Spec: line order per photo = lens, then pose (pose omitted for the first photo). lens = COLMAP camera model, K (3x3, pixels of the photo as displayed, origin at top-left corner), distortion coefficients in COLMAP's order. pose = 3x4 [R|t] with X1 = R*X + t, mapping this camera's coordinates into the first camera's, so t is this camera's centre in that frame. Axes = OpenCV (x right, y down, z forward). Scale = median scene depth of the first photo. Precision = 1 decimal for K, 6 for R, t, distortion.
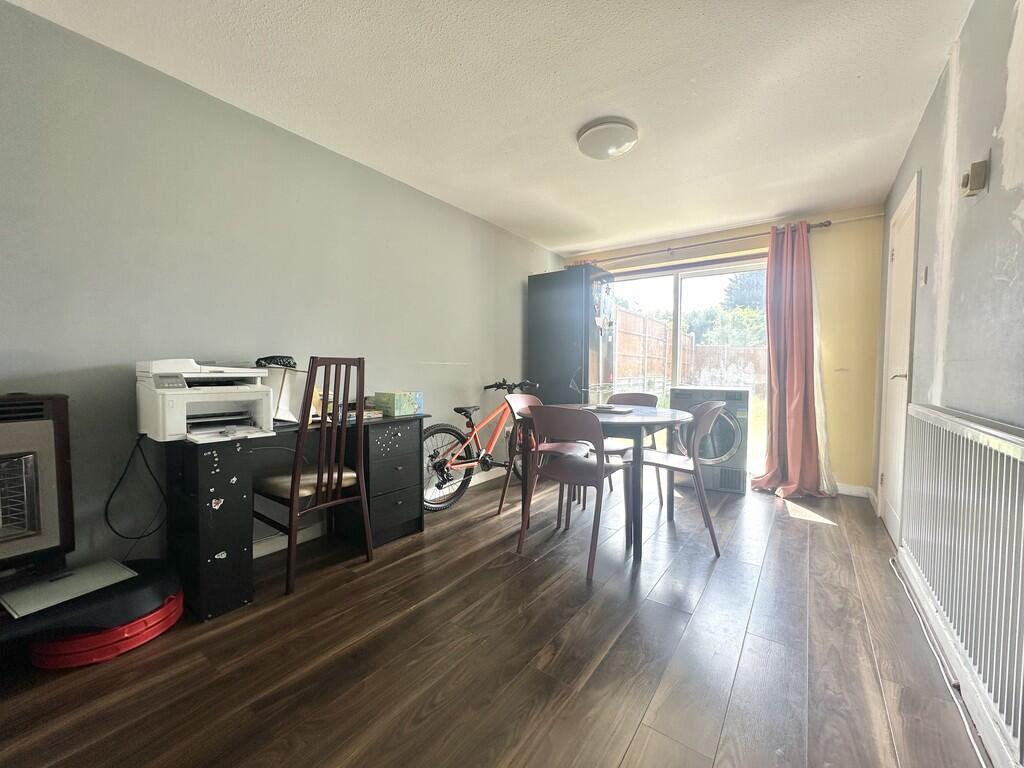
lens RADIAL K [[406.5, 0, 518.7], [0, 406.5, 382.7], [0, 0, 1]] dist [0.003285, -0.000047]
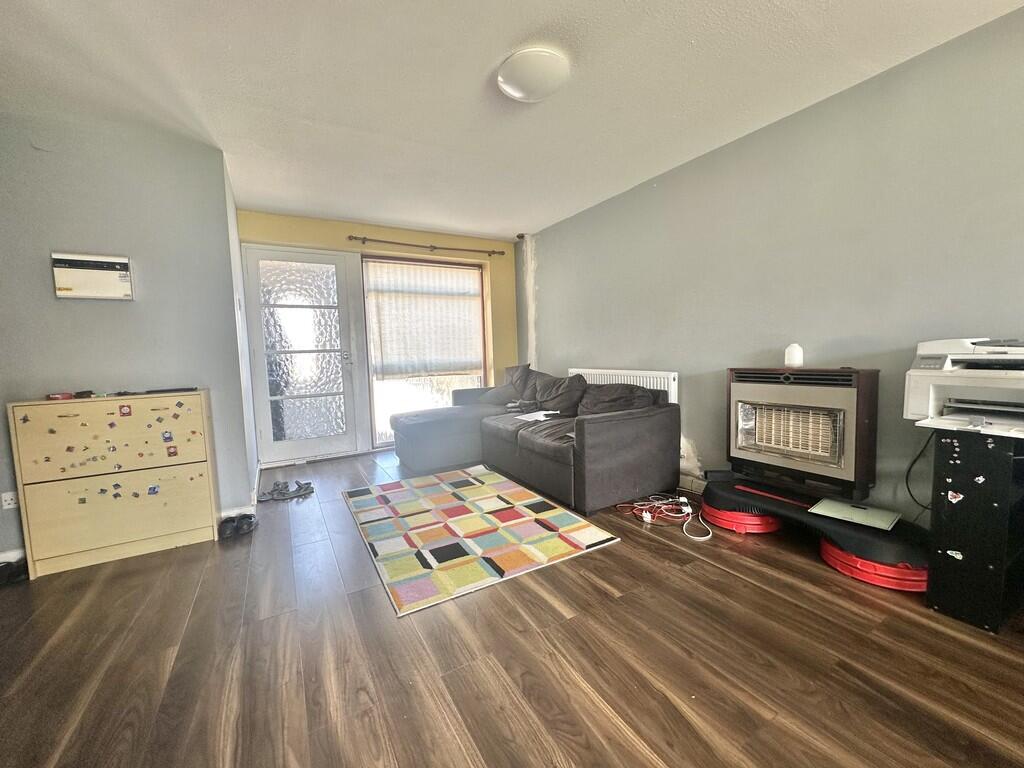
lens RADIAL K [[406.5, 0, 510.8], [0, 406.5, 387.1], [0, 0, 1]] dist [0.003285, -0.000047]
pose [[-0.400231, 0.087654, -0.912213, 0.529873], [-0.011976, 0.994830, 0.100847, -0.034302], [0.916336, 0.051287, -0.397112, 0.481765]]
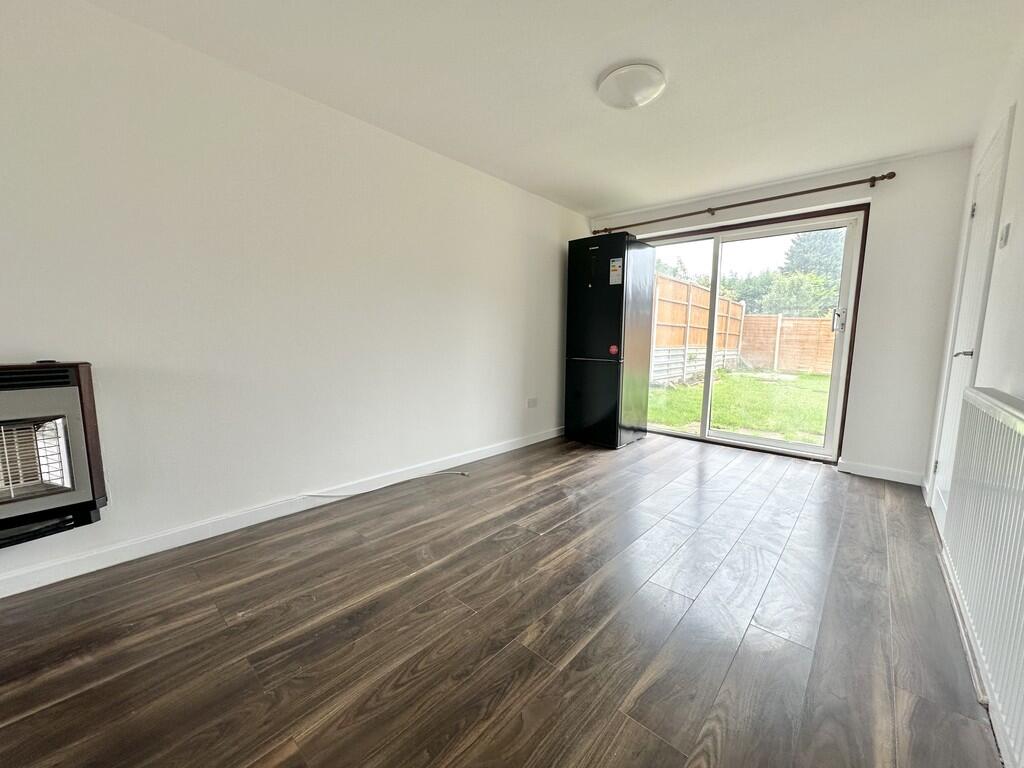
lens RADIAL K [[406.5, 0, 517.3], [0, 406.5, 382.5], [0, 0, 1]] dist [0.003285, -0.000047]
pose [[0.994821, 0.020172, -0.099625, 0.112365], [-0.012379, 0.996858, 0.078231, -0.016781], [0.100890, -0.076592, 0.991945, 0.051846]]
